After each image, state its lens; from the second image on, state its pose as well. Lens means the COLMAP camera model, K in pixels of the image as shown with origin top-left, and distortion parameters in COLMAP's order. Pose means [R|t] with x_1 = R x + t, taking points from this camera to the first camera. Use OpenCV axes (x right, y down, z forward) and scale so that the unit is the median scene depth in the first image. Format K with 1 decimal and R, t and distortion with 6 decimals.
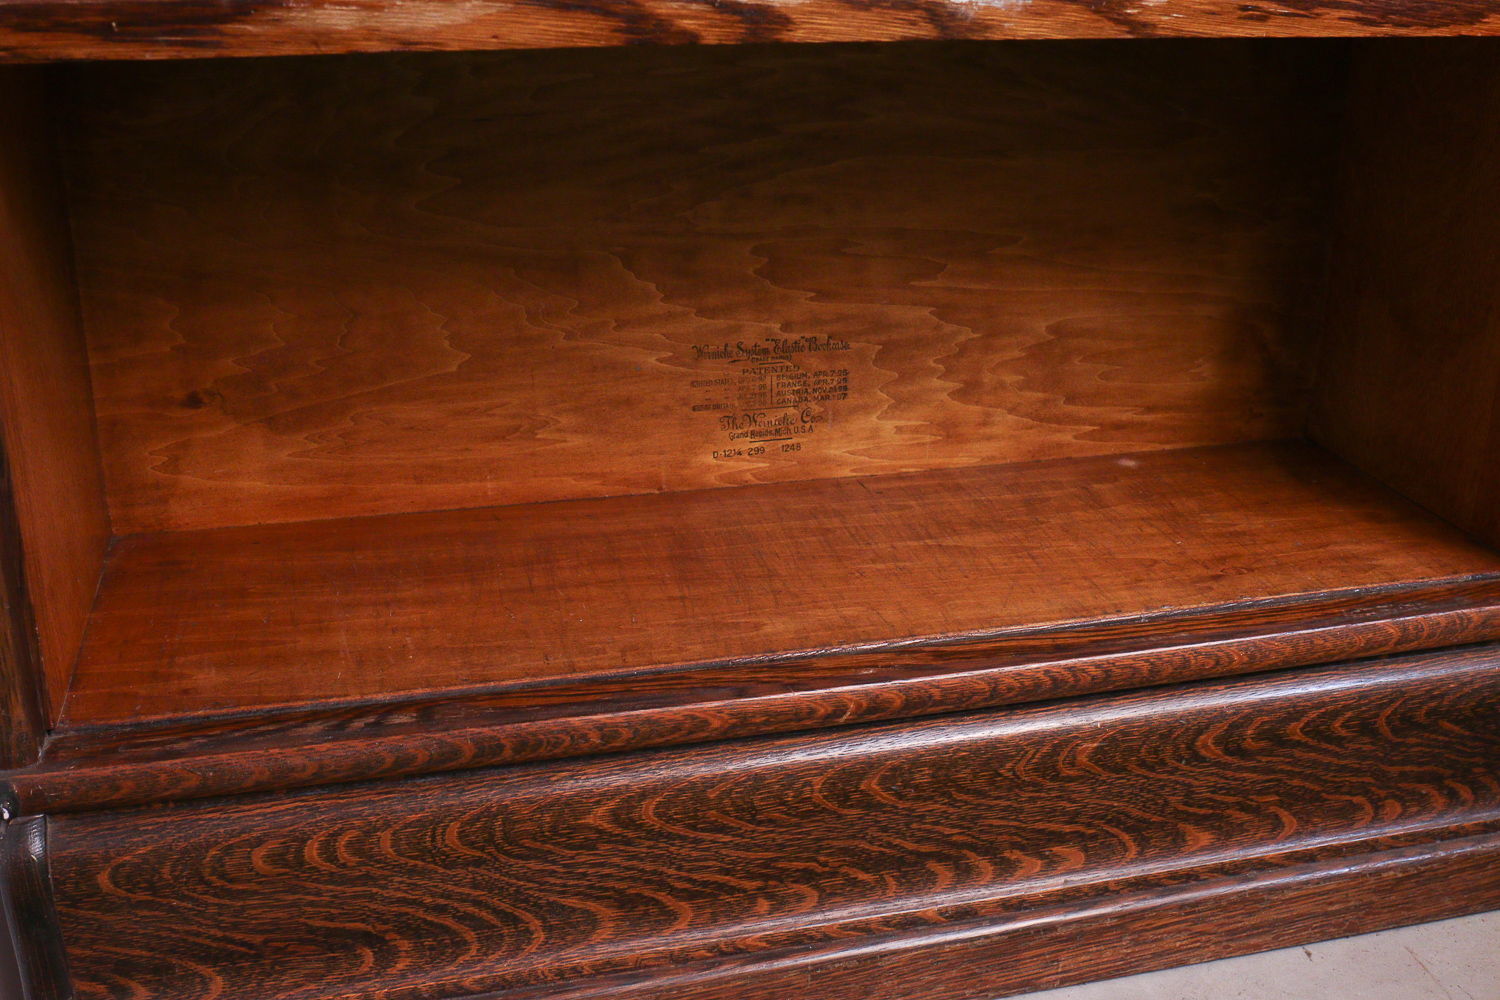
lens RADIAL K [[1606.8, 0, 743.2], [0, 1606.8, 489.6], [0, 0, 1]] dist [-0.092657, 0.000000]
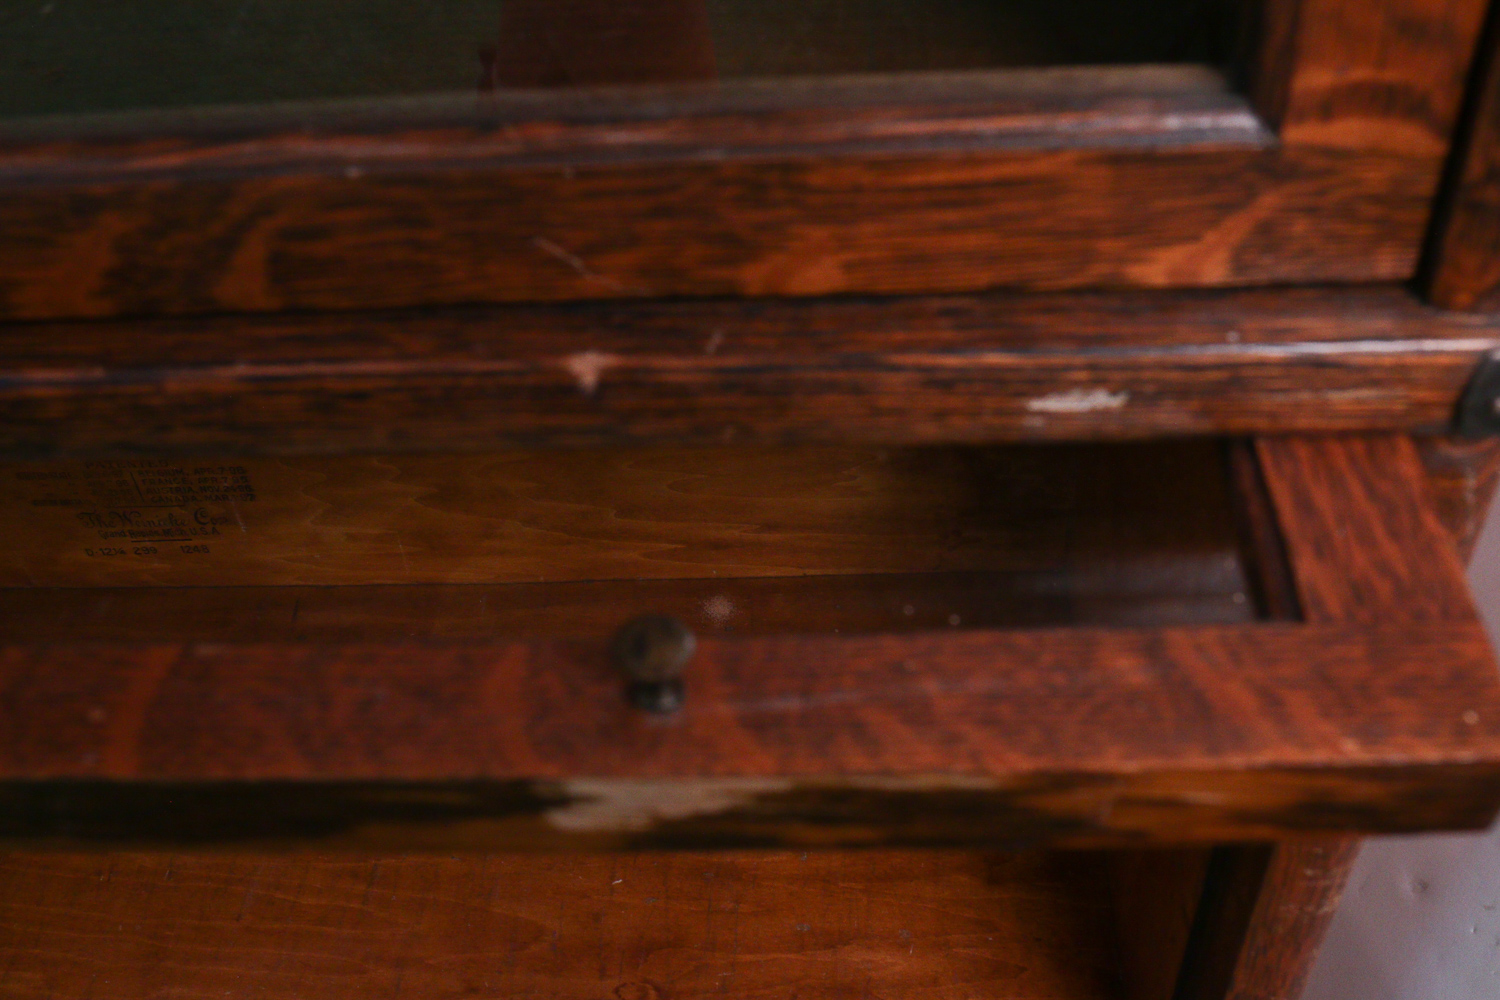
lens RADIAL K [[1606.8, 0, 752.0], [0, 1606.8, 473.7], [0, 0, 1]] dist [-0.092657, 0.000000]
pose [[0.960471, 0.145924, -0.237070, 0.462399], [-0.036923, 0.910857, 0.411067, -0.383297], [0.275922, -0.386065, 0.880239, 0.538221]]
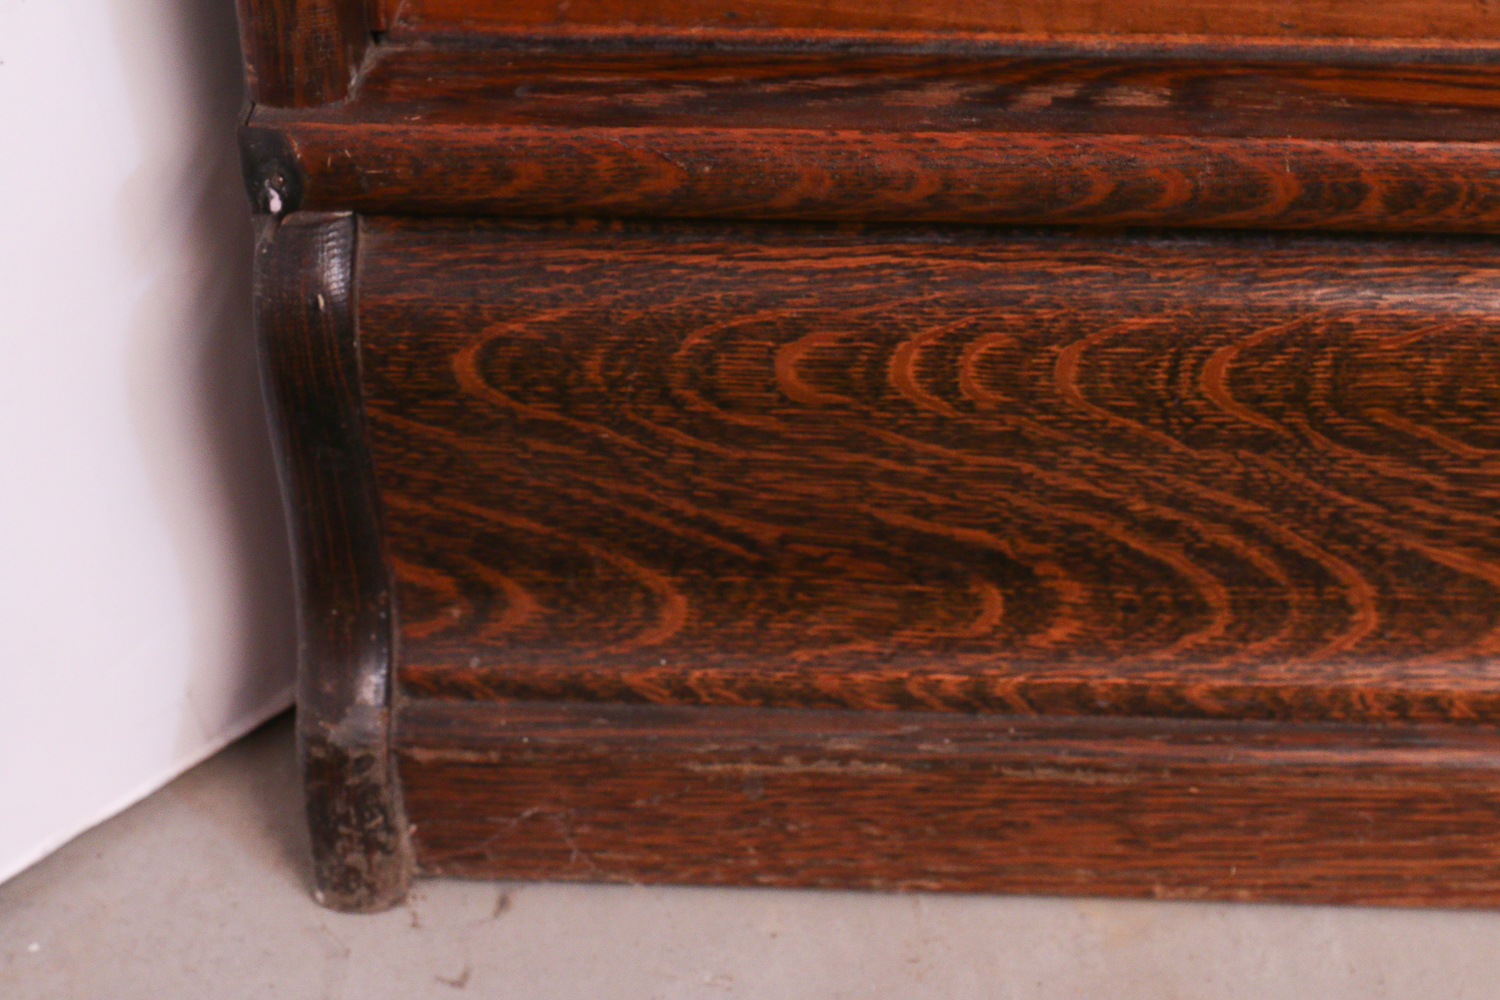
lens RADIAL K [[2761.2, 0, 736.2], [0, 2761.2, 531.7], [0, 0, 1]] dist [0.004929, 0.000000]
pose [[0.946853, 0.166736, -0.275079, -0.073646], [-0.083932, 0.953608, 0.289116, 0.038898], [0.310523, -0.250662, 0.916921, 0.199519]]
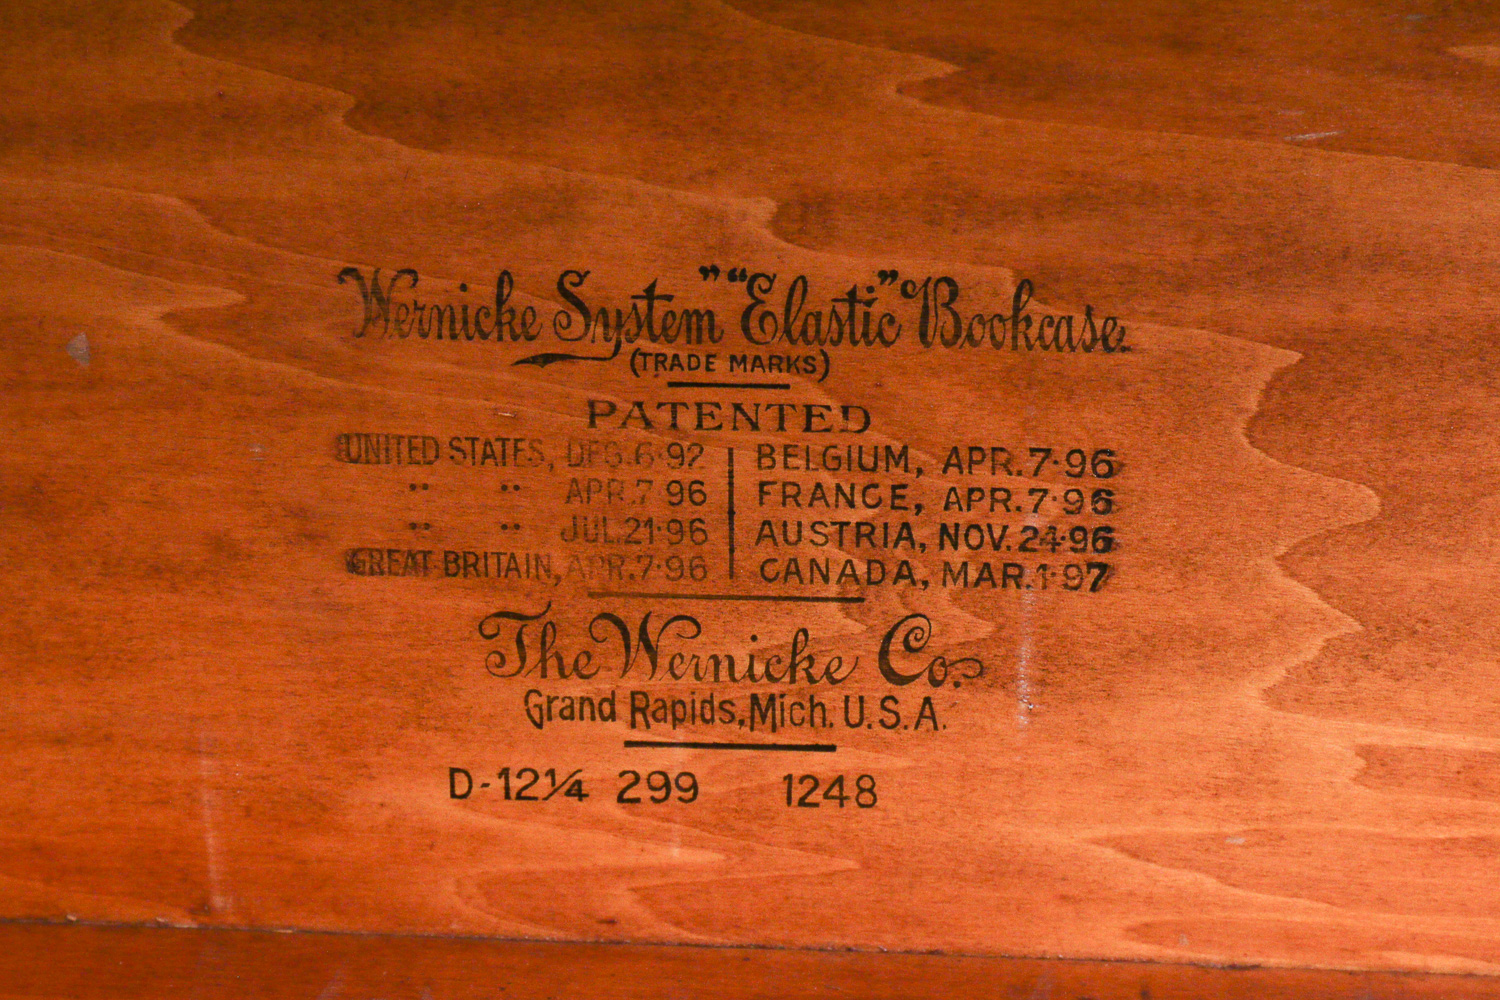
lens RADIAL K [[4348.2, 0, 755.5], [0, 4348.2, 514.8], [0, 0, 1]] dist [0.048354, 0.000000]
pose [[0.952578, 0.111108, -0.283285, 0.197426], [-0.110734, 0.993698, 0.017384, -0.078907], [0.283432, 0.014810, 0.958878, 0.508349]]
